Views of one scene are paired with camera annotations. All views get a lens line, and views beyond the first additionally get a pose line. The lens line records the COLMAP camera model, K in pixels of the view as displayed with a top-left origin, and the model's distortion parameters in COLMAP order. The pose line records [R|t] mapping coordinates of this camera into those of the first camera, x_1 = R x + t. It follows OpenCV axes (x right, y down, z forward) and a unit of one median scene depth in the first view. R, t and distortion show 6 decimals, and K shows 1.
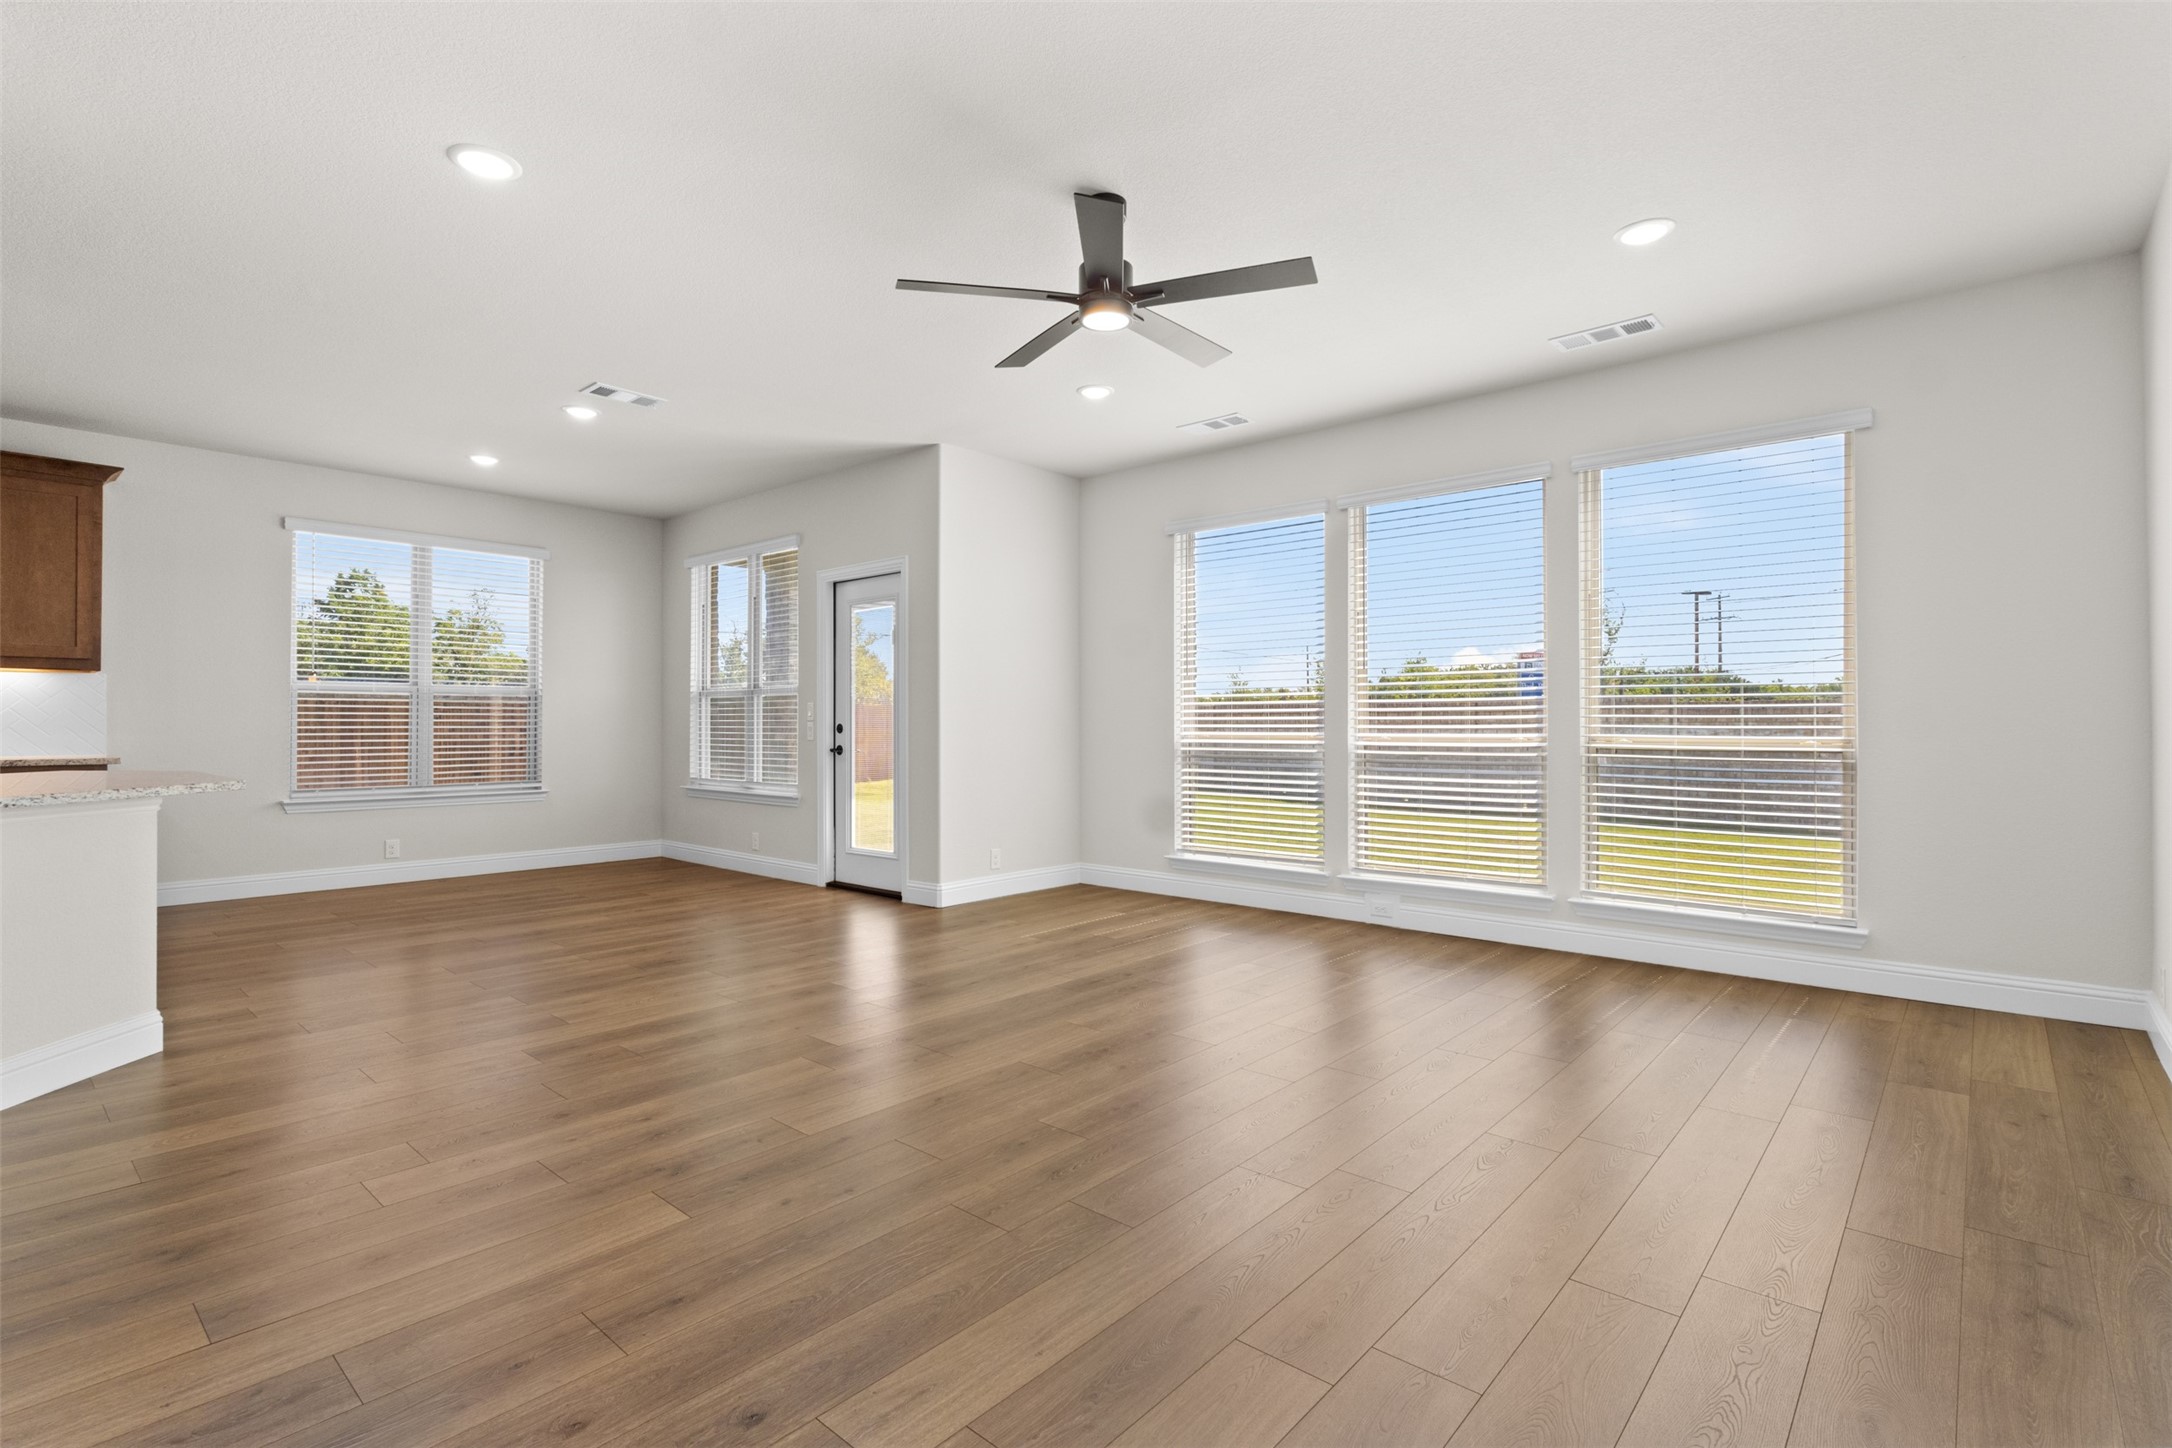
lens RADIAL K [[1014.4, 0, 1090.6], [0, 1014.4, 715.6], [0, 0, 1]] dist [-0.001888, -0.000402]
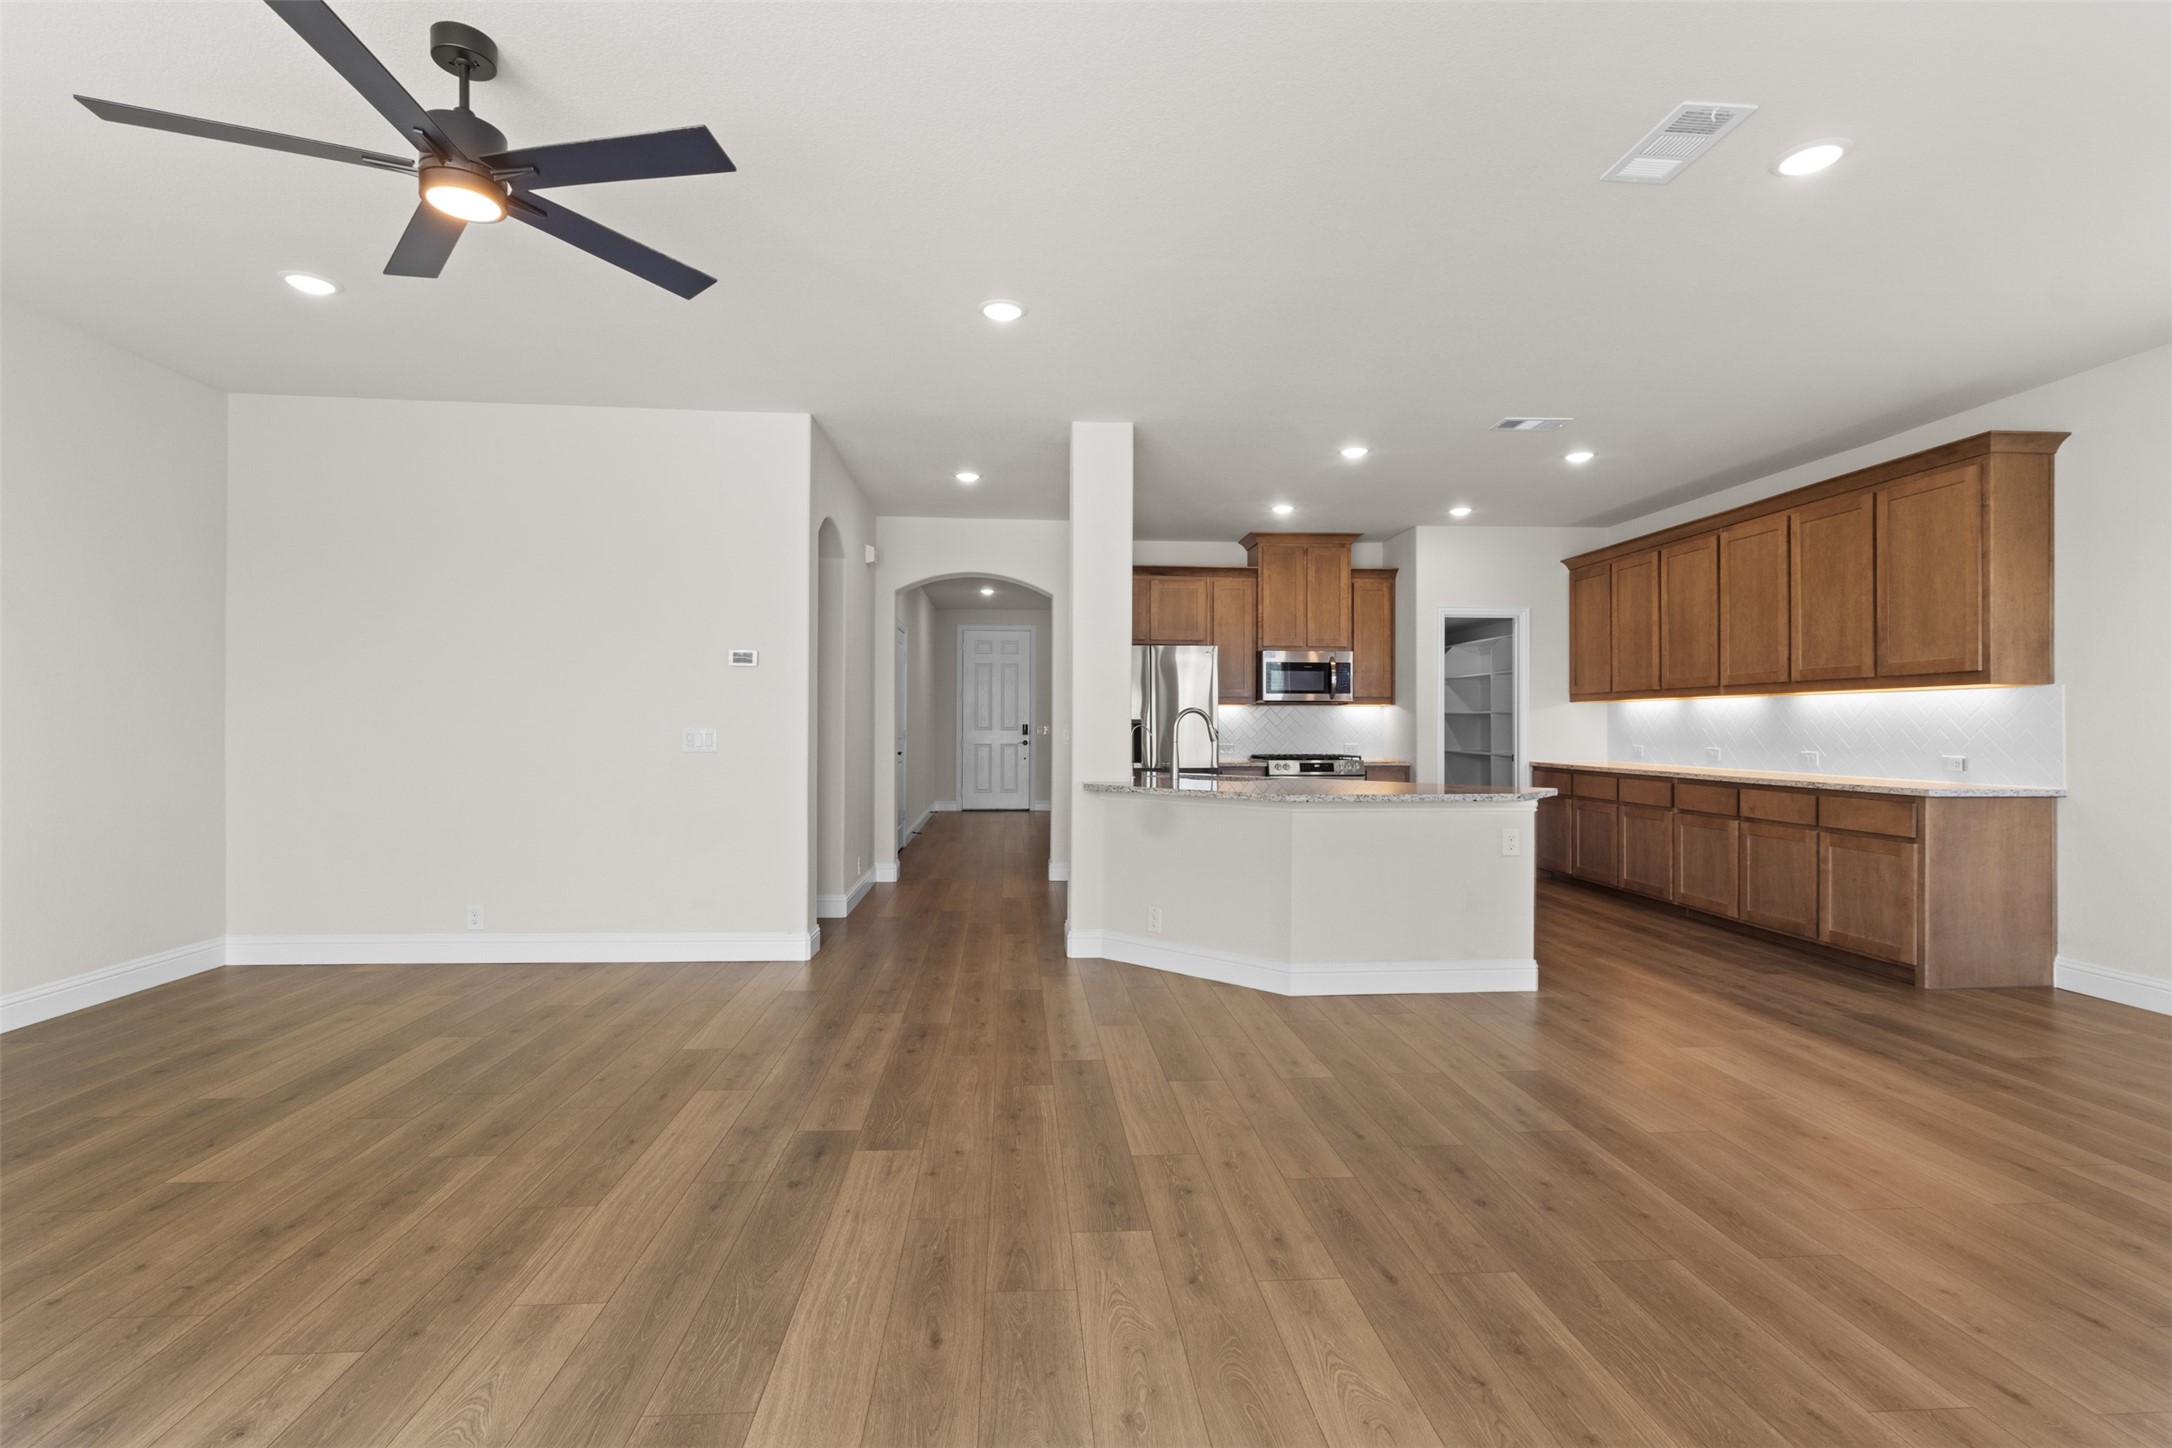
lens RADIAL K [[997.7, 0, 1075.2], [0, 997.7, 725.2], [0, 0, 1]] dist [0.001685, 0.000066]
pose [[-0.706558, -0.004345, -0.707642, 0.117938], [0.003611, 0.999946, -0.009745, -0.004952], [0.707646, -0.009440, -0.706504, 1.022161]]
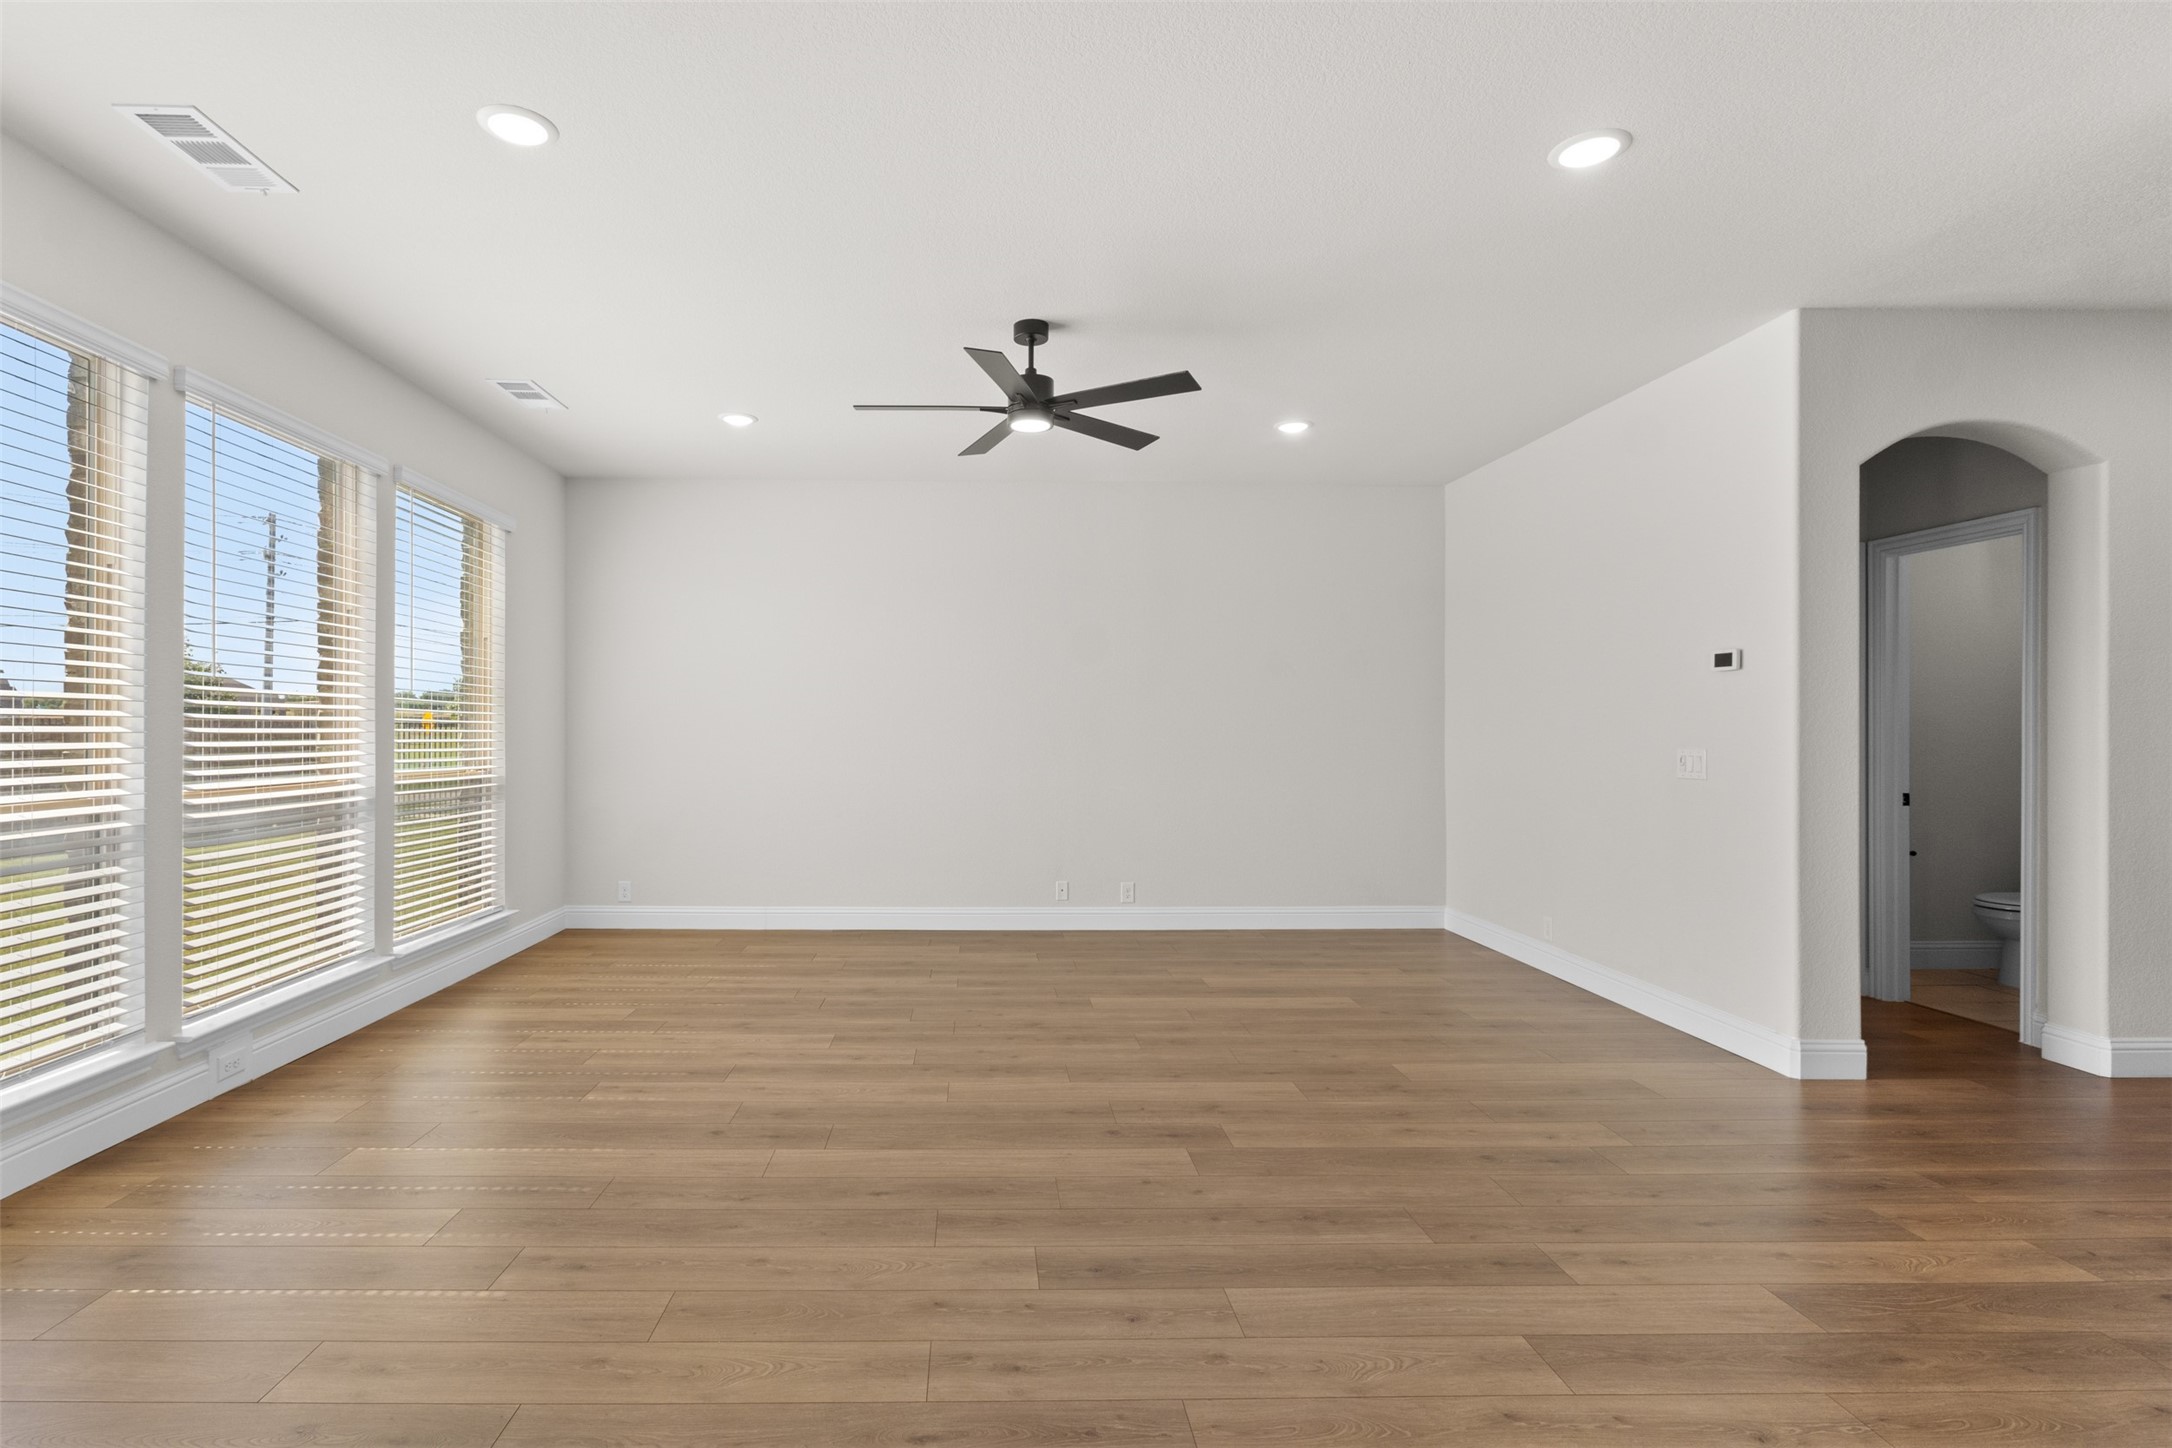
lens RADIAL K [[1037.3, 0, 1007.7], [0, 1037.3, 732.0], [0, 0, 1]] dist [0.001220, 0.000518]
pose [[-0.680242, -0.001350, 0.732986, -0.479738], [-0.010793, 0.999908, -0.008175, -0.012925], [-0.732908, -0.013471, -0.680195, 1.036787]]
